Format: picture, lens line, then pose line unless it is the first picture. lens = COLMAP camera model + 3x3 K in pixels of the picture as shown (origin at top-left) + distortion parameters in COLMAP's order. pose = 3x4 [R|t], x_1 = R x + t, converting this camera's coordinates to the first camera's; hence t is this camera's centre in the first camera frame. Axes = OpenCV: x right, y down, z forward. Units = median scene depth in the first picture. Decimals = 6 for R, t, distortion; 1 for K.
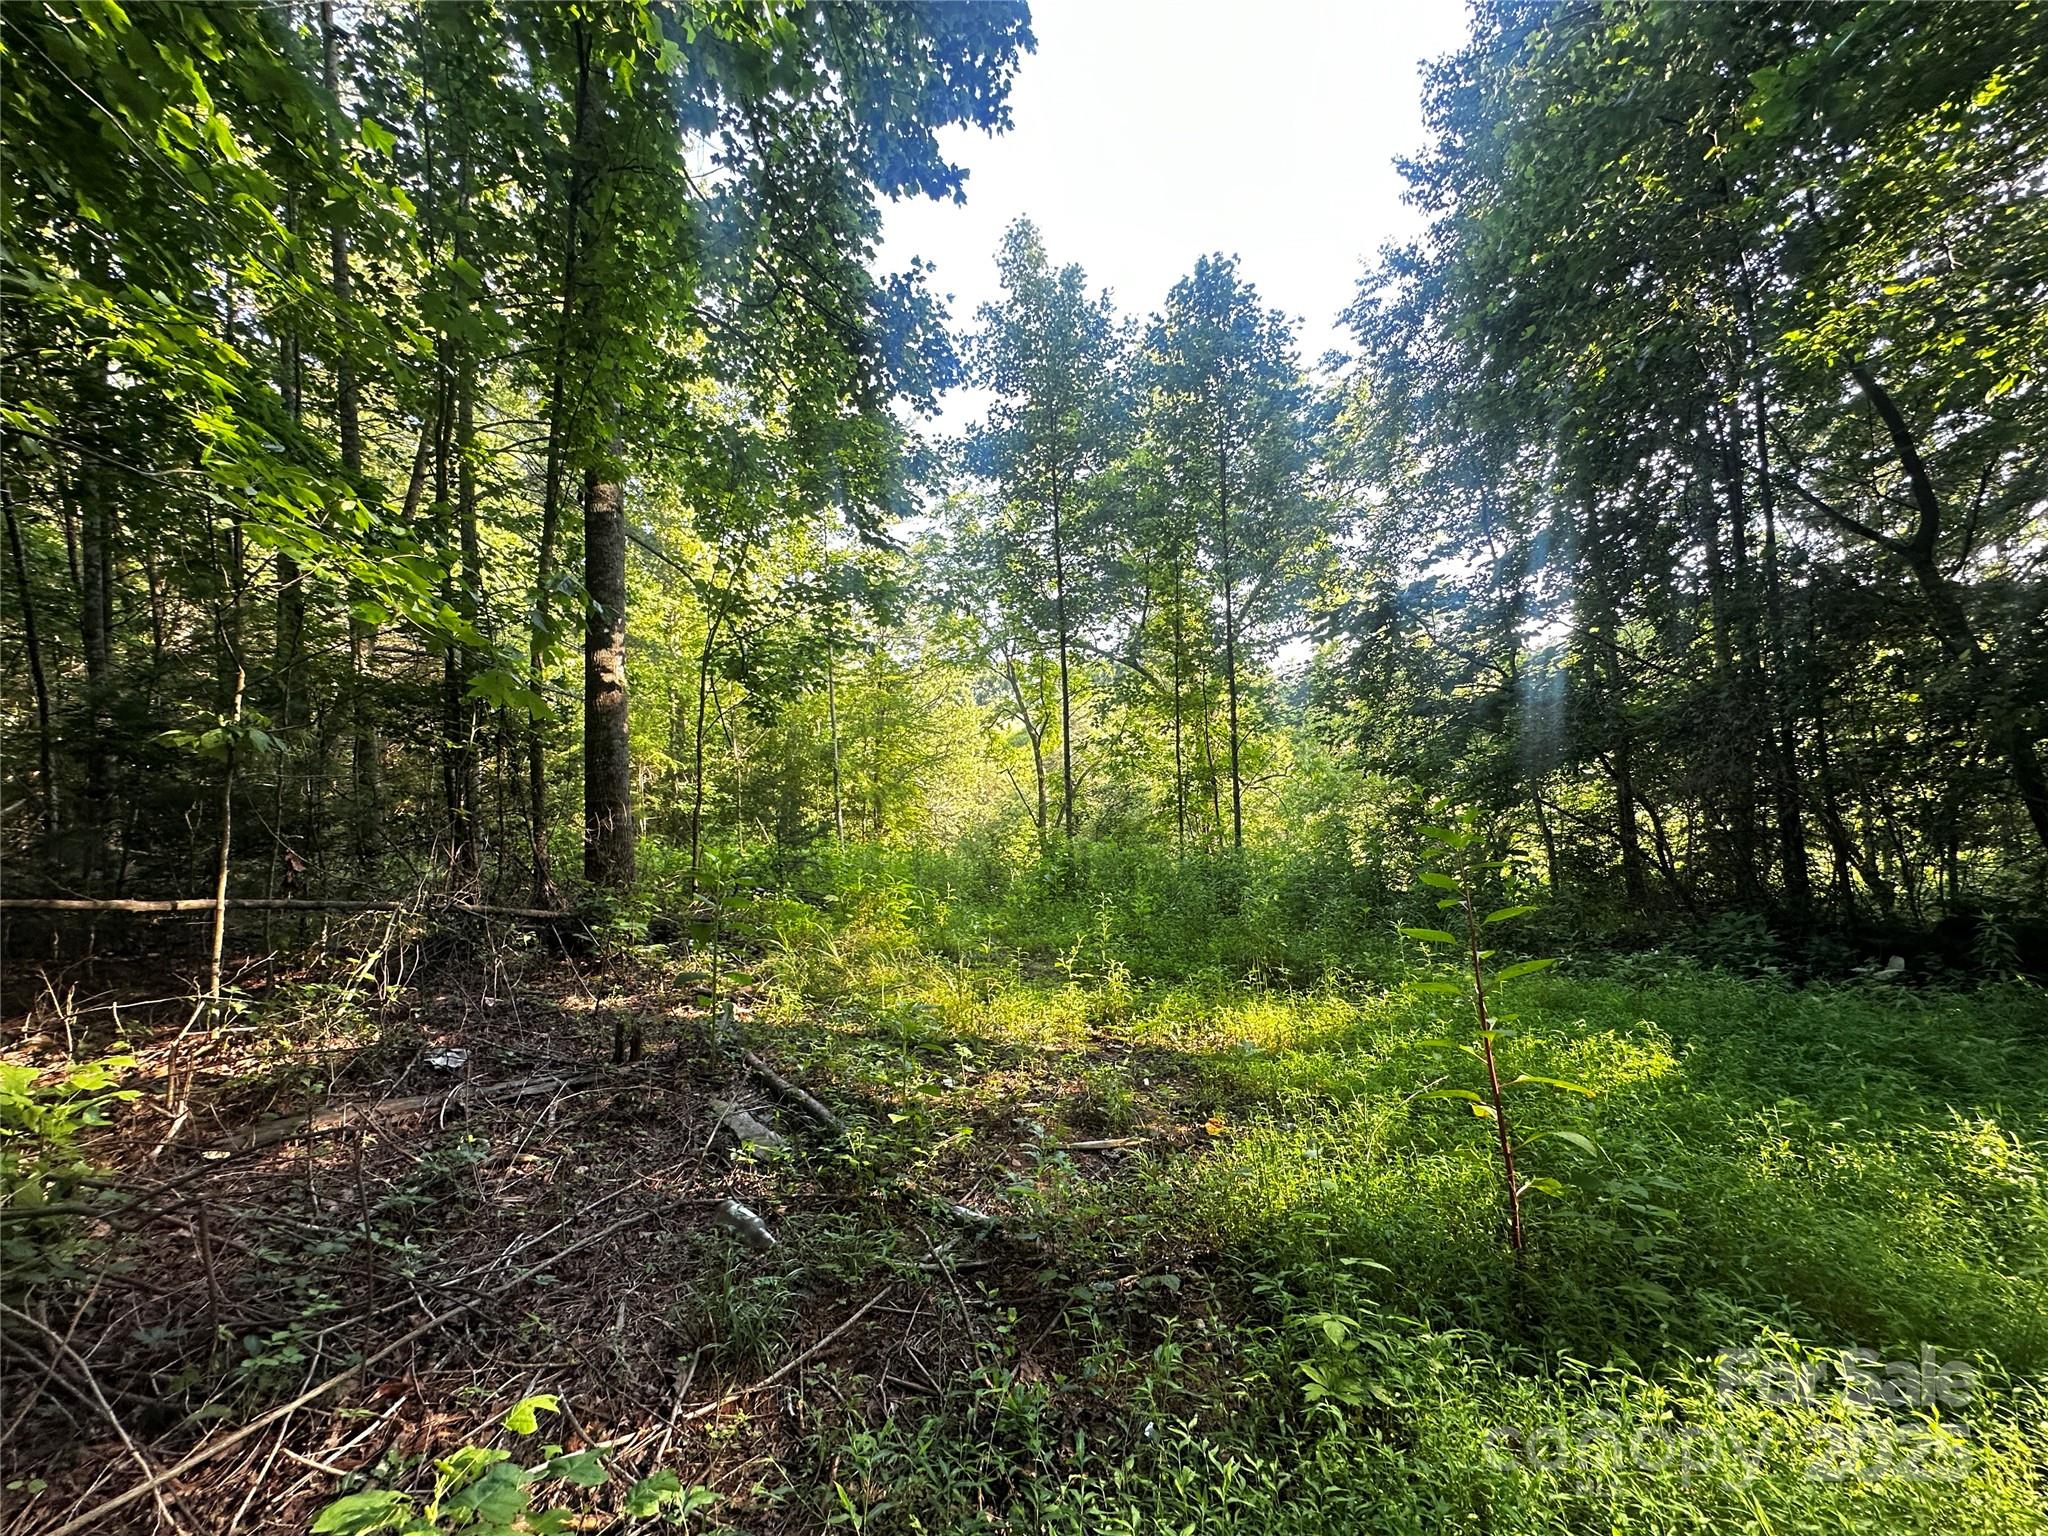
lens RADIAL K [[808.4, 0, 1008.6], [0, 808.4, 762.2], [0, 0, 1]] dist [0.000214, 0.000219]
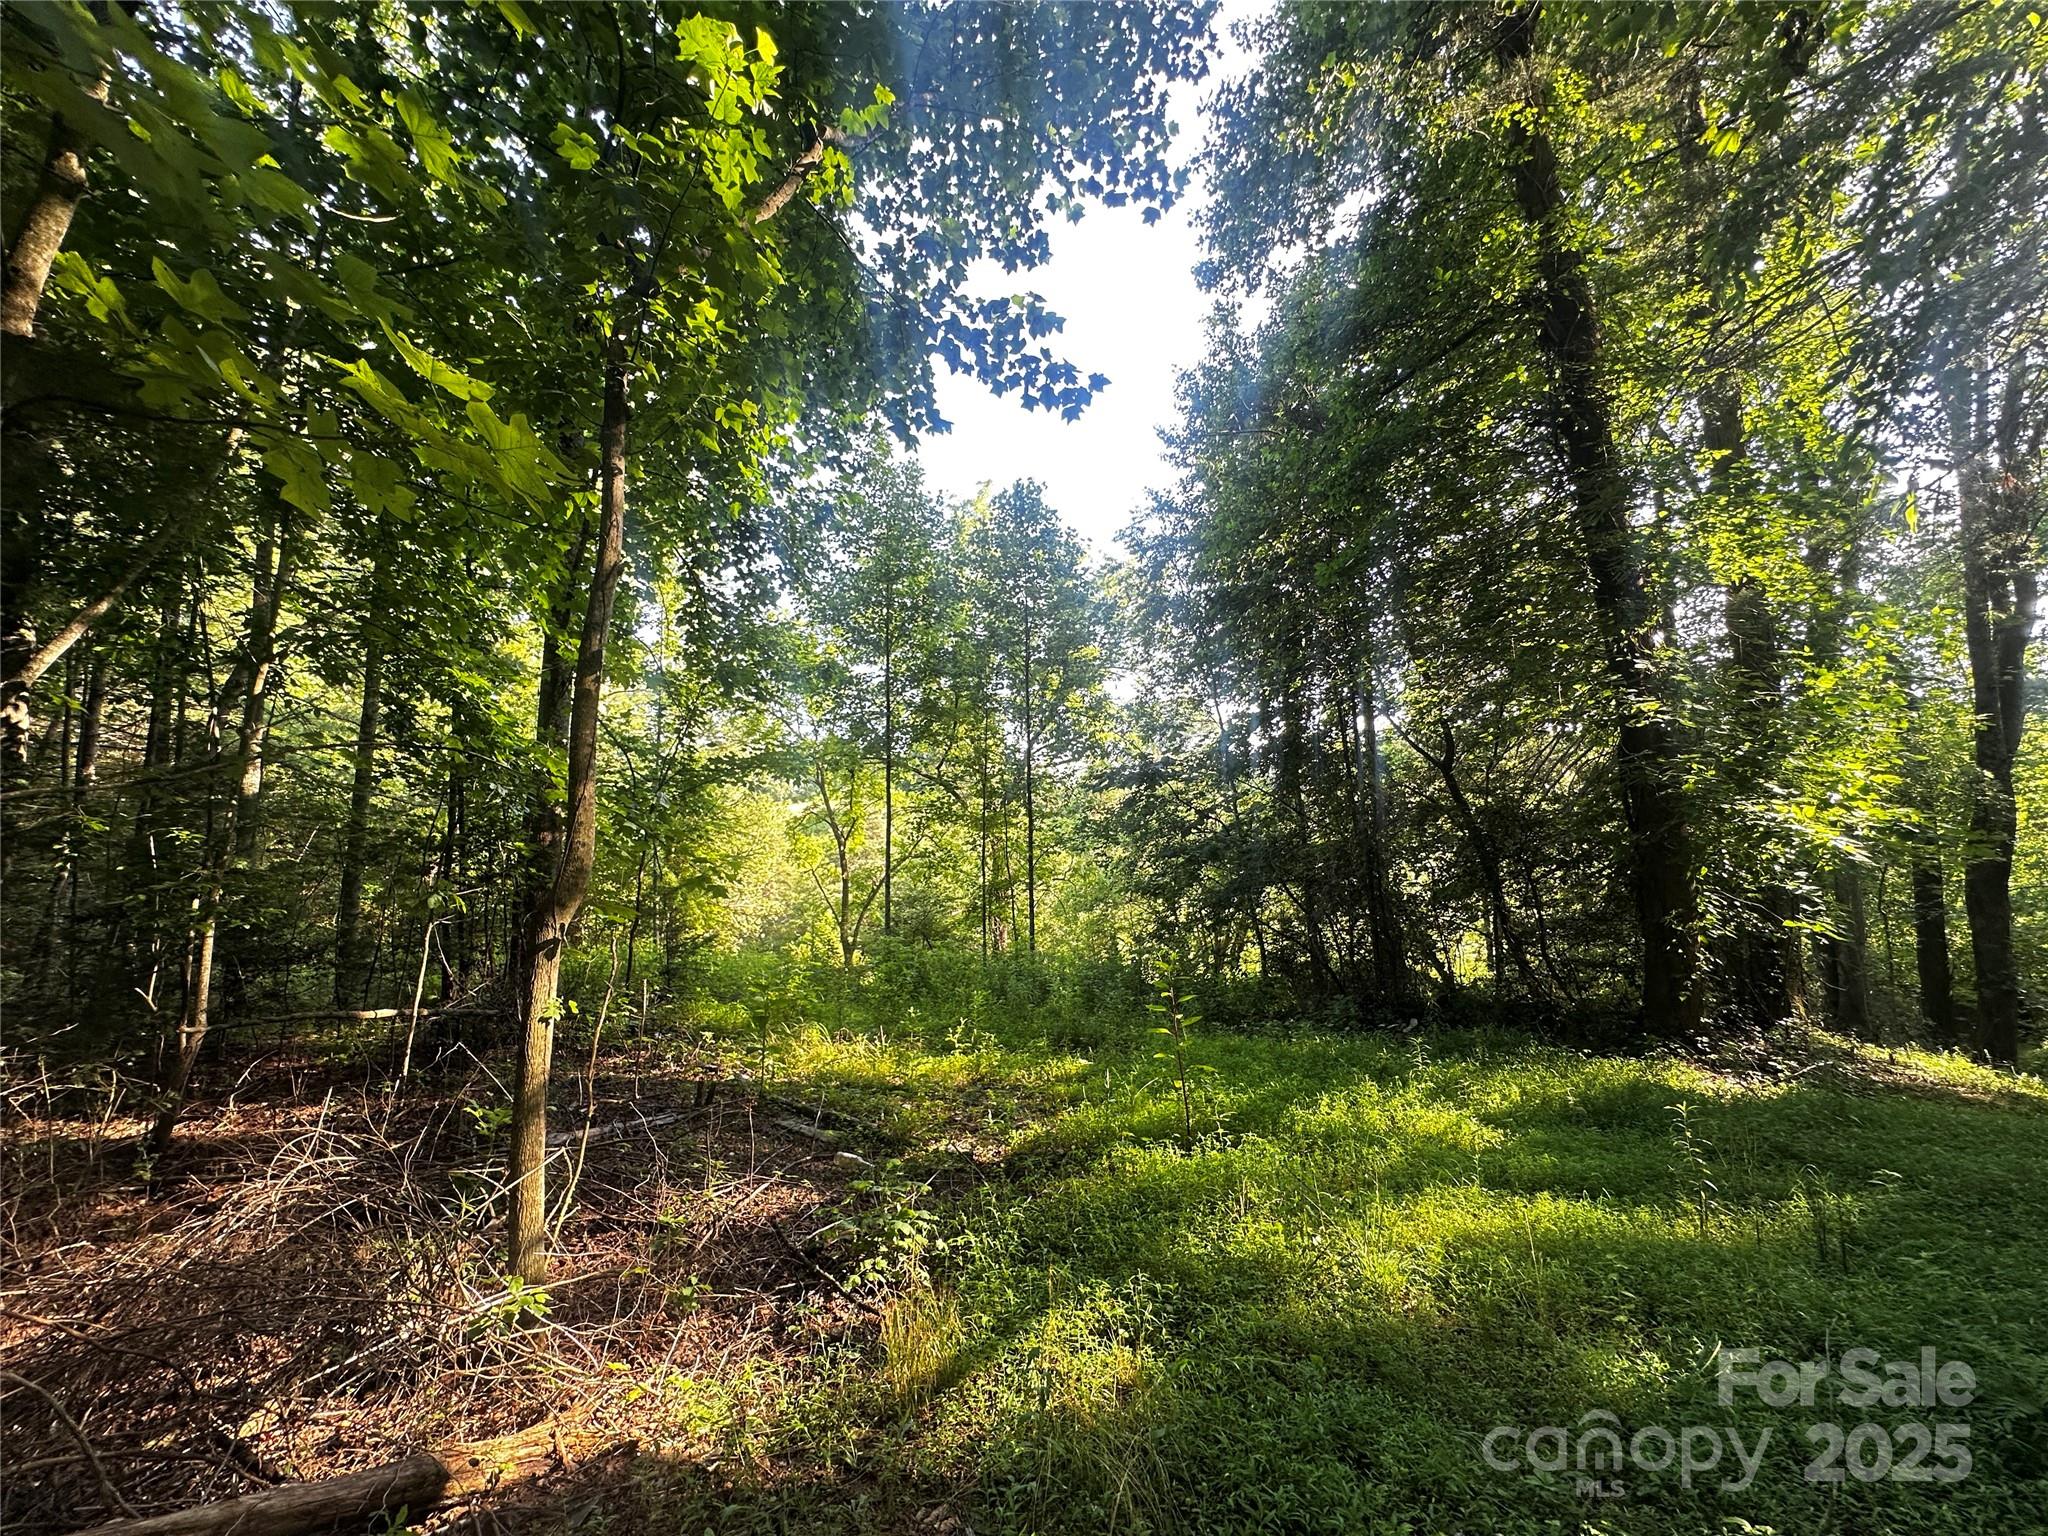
lens RADIAL K [[820.6, 0, 1024.4], [0, 820.6, 771.4], [0, 0, 1]] dist [-0.001820, 0.000102]
pose [[0.958595, 0.051926, 0.279998, -0.082282], [-0.024177, 0.994525, -0.101664, -0.032561], [-0.283744, 0.090685, 0.954602, -0.184705]]
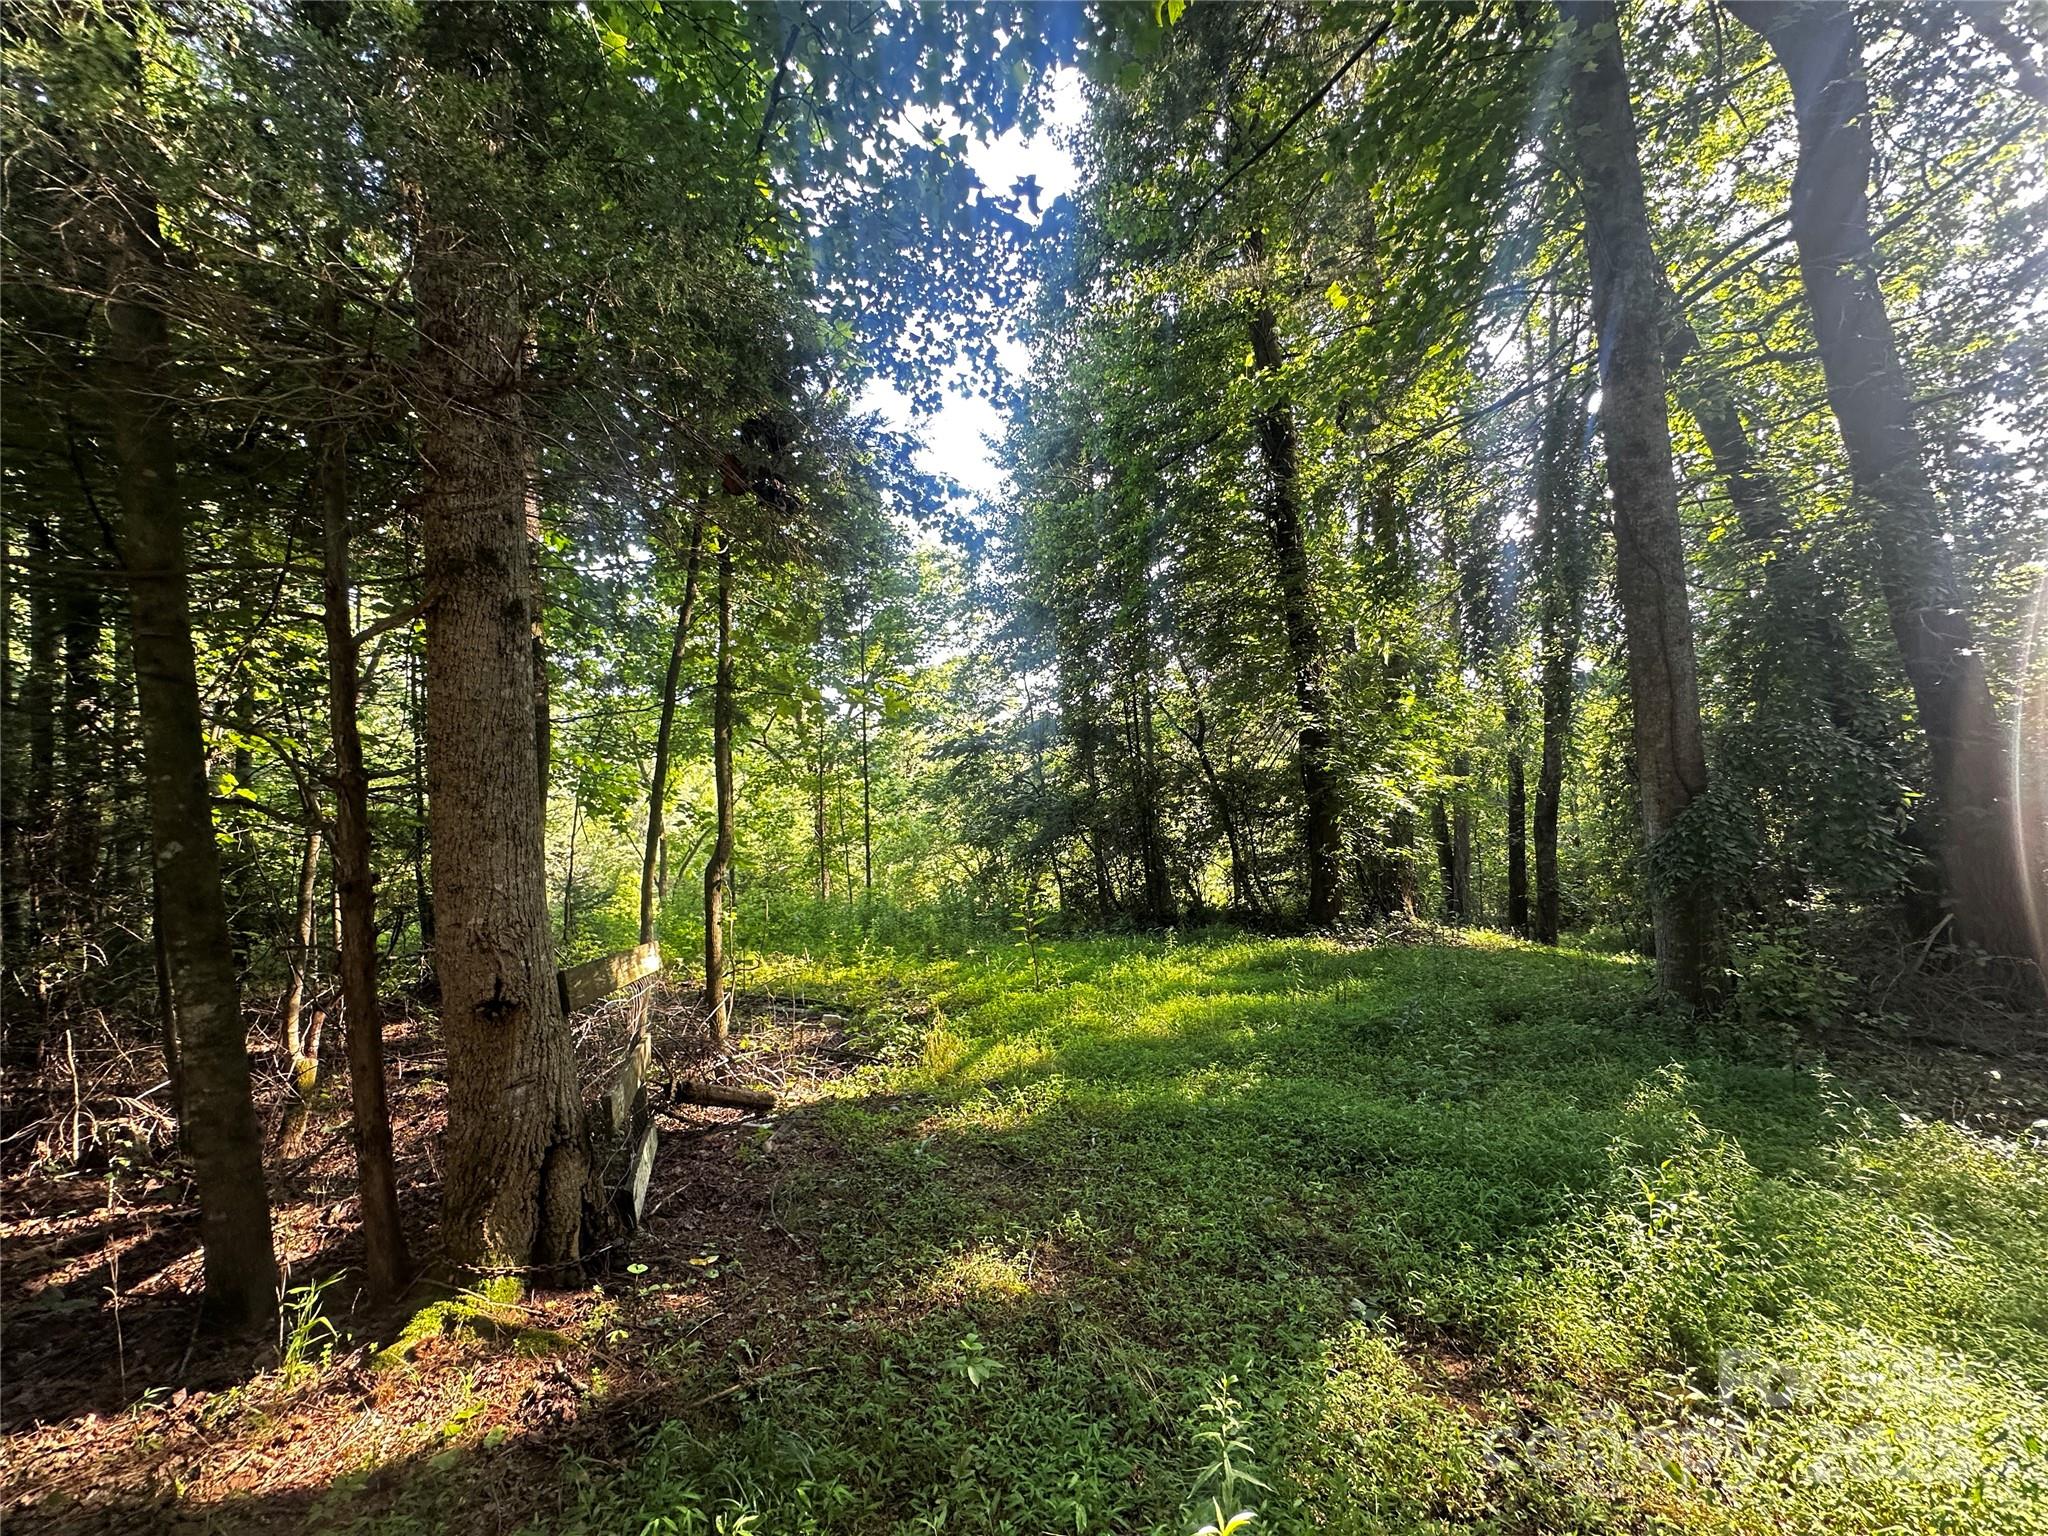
lens RADIAL K [[820.6, 0, 1024.4], [0, 820.6, 771.4], [0, 0, 1]] dist [-0.001820, 0.000102]
pose [[0.859404, 0.026608, 0.510605, -0.207057], [-0.002733, 0.998870, -0.047453, -0.040436], [-0.511290, 0.039386, 0.858505, -0.341184]]
